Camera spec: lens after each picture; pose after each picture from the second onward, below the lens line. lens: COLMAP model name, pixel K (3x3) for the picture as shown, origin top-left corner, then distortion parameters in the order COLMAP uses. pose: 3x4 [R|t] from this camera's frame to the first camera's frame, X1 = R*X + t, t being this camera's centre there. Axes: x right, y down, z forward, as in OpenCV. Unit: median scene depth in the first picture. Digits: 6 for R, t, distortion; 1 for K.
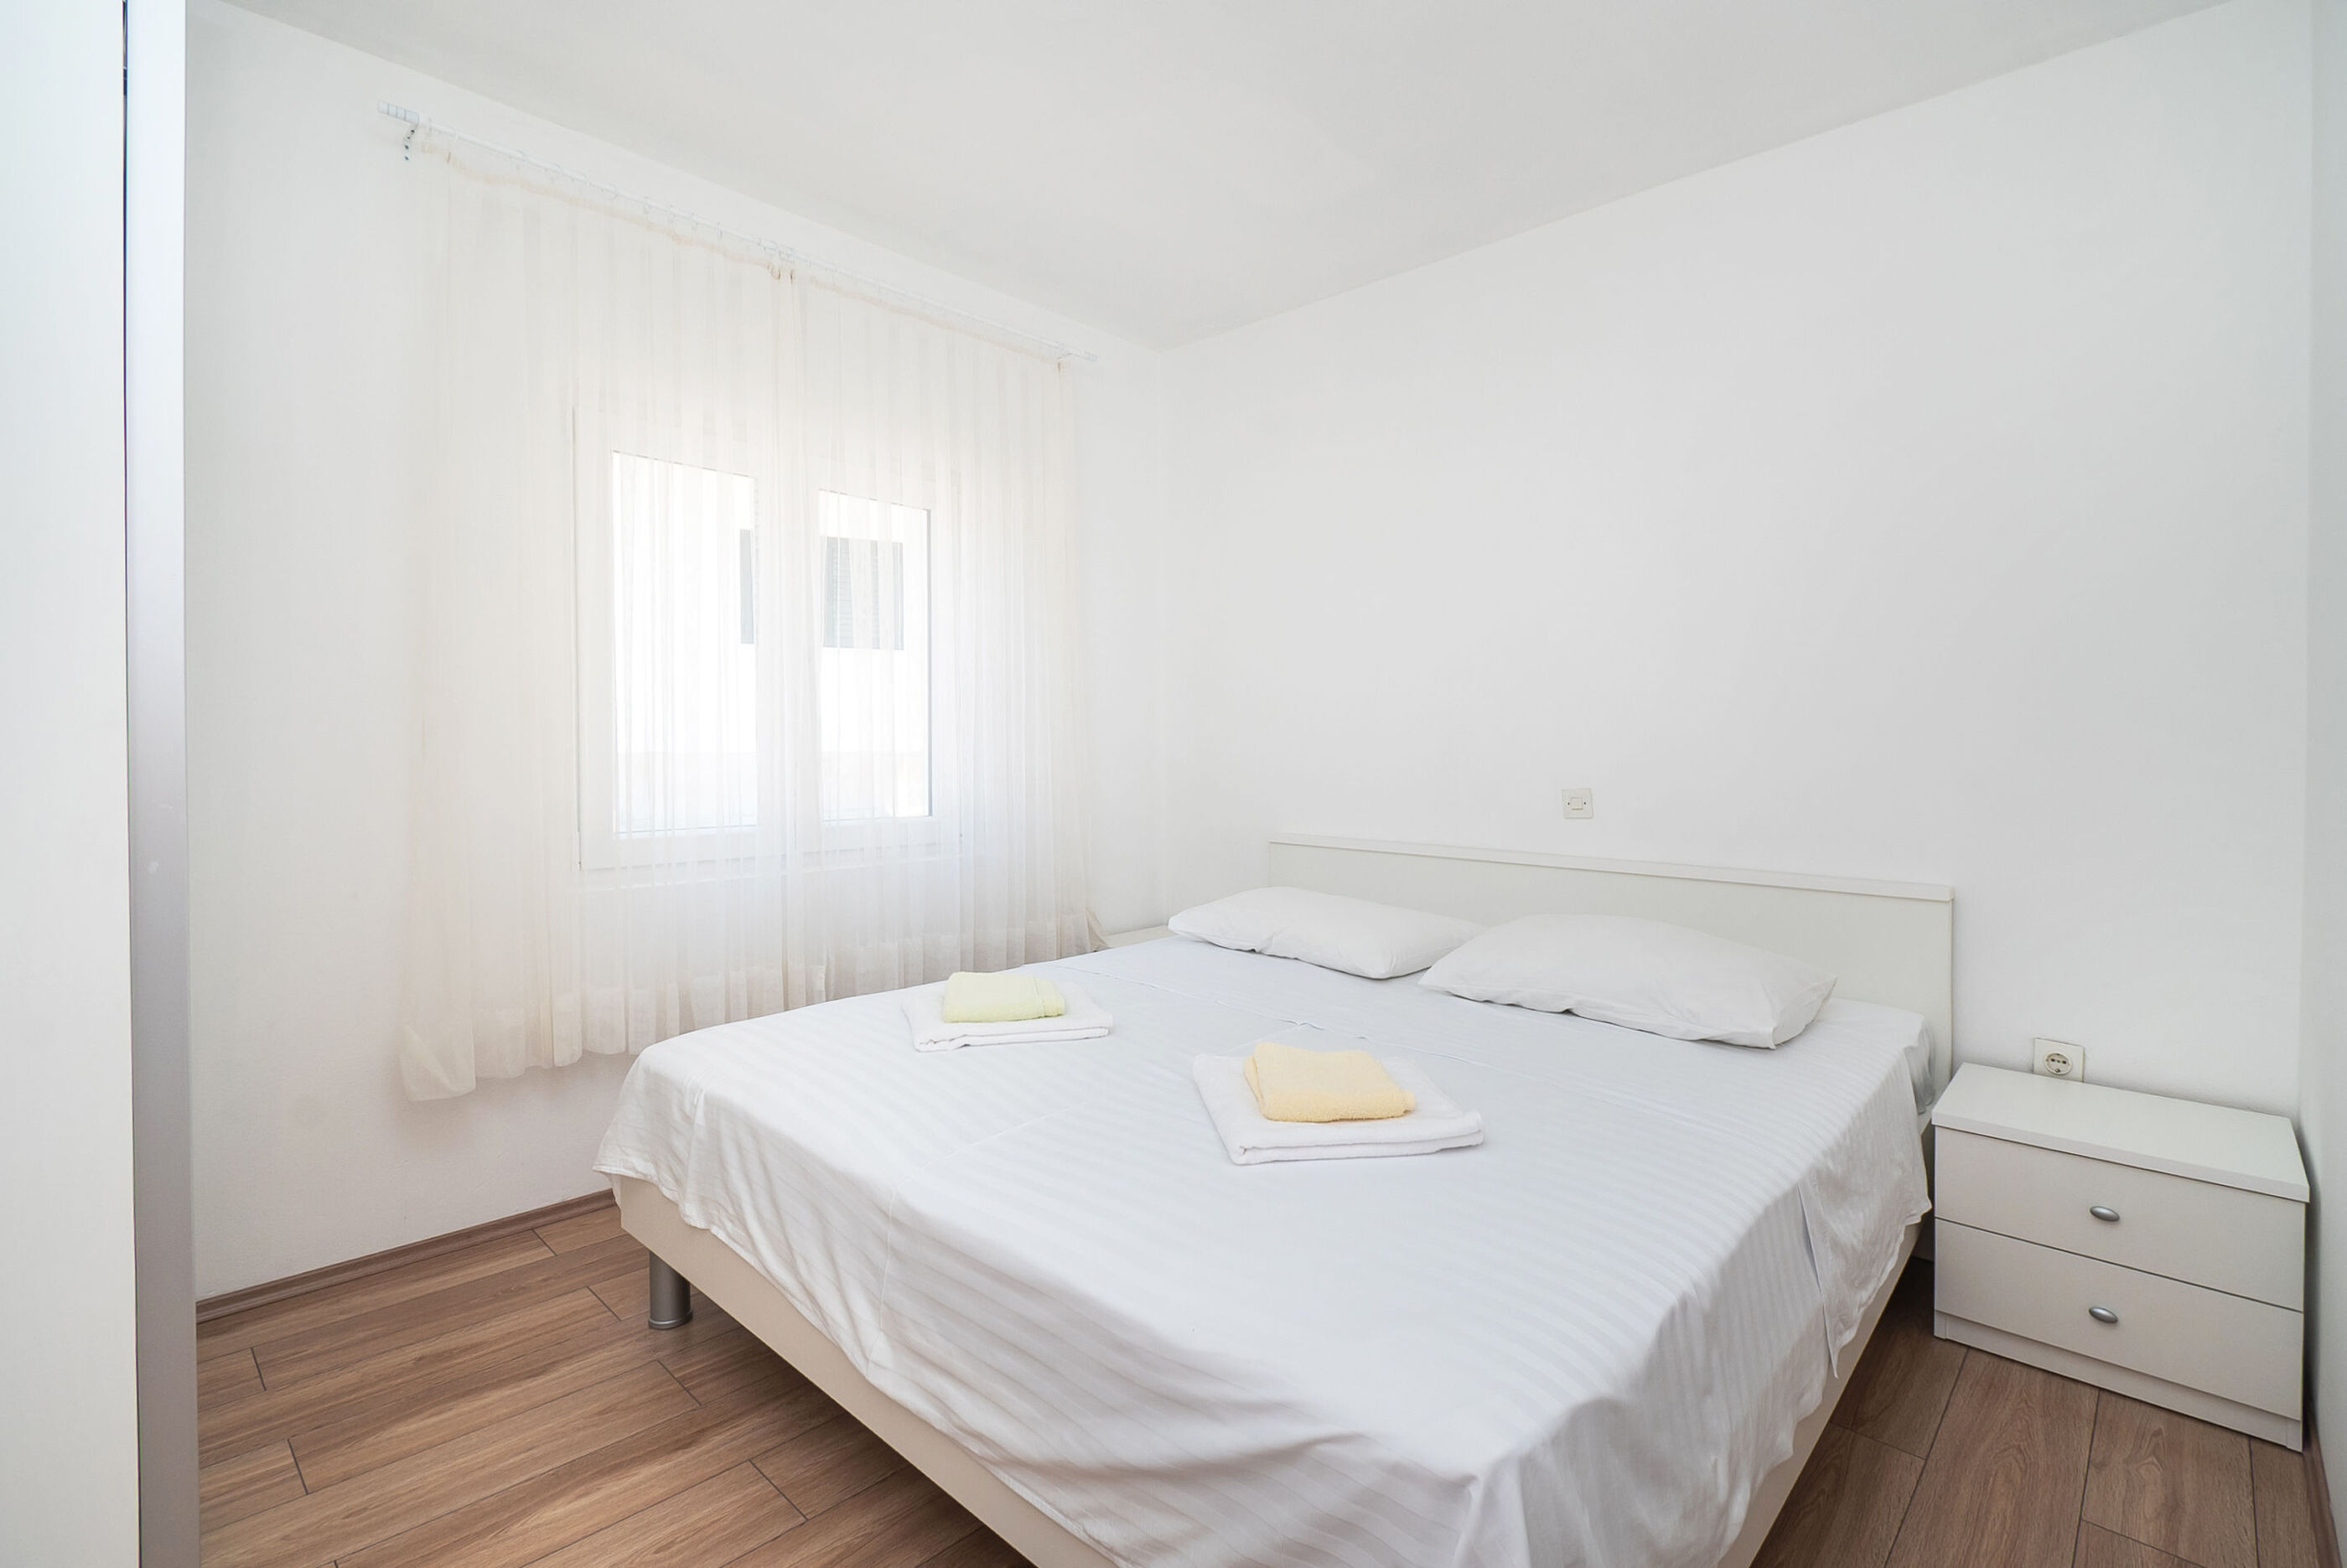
lens RADIAL K [[1055.3, 0, 1180.8], [0, 1055.3, 792.3], [0, 0, 1]] dist [0.022550, -0.012043]
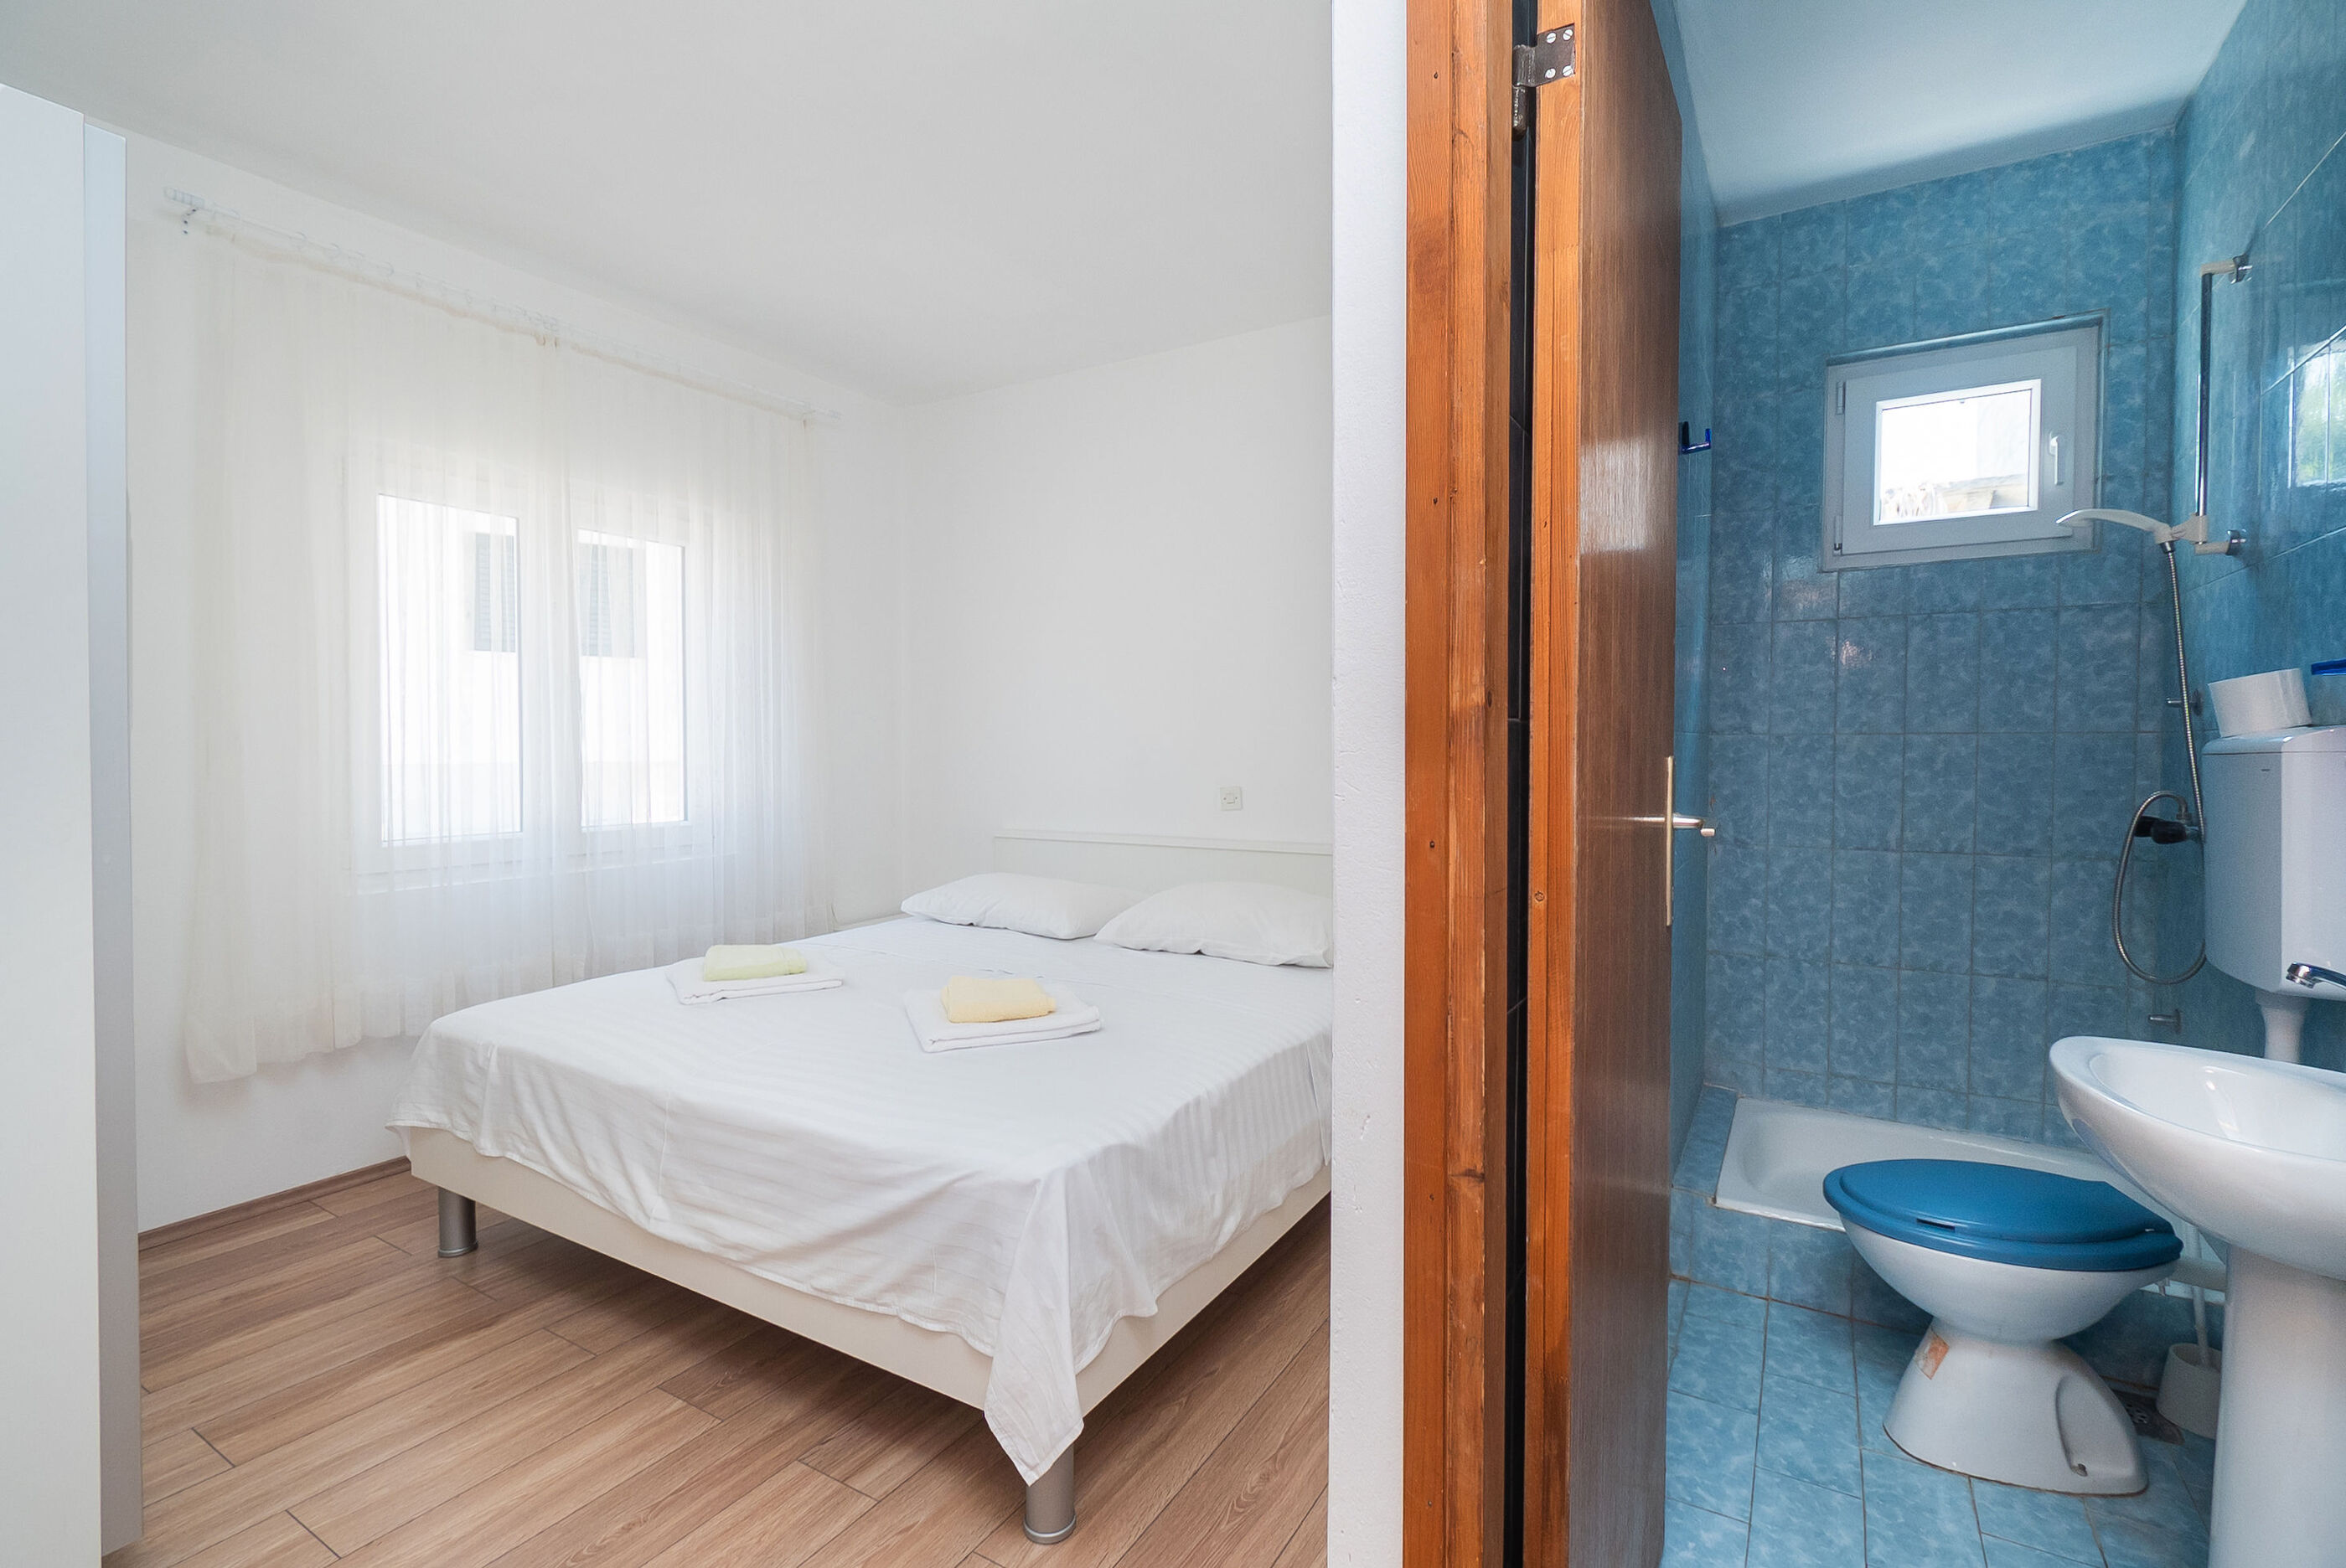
lens RADIAL K [[1077.0, 0, 1169.8], [0, 1077.0, 738.1], [0, 0, 1]] dist [0.007901, -0.014246]
pose [[0.979438, -0.009923, 0.201501, 0.065226], [0.020592, 0.998490, -0.050923, 0.005523], [-0.200692, 0.054026, 0.978164, -0.393955]]
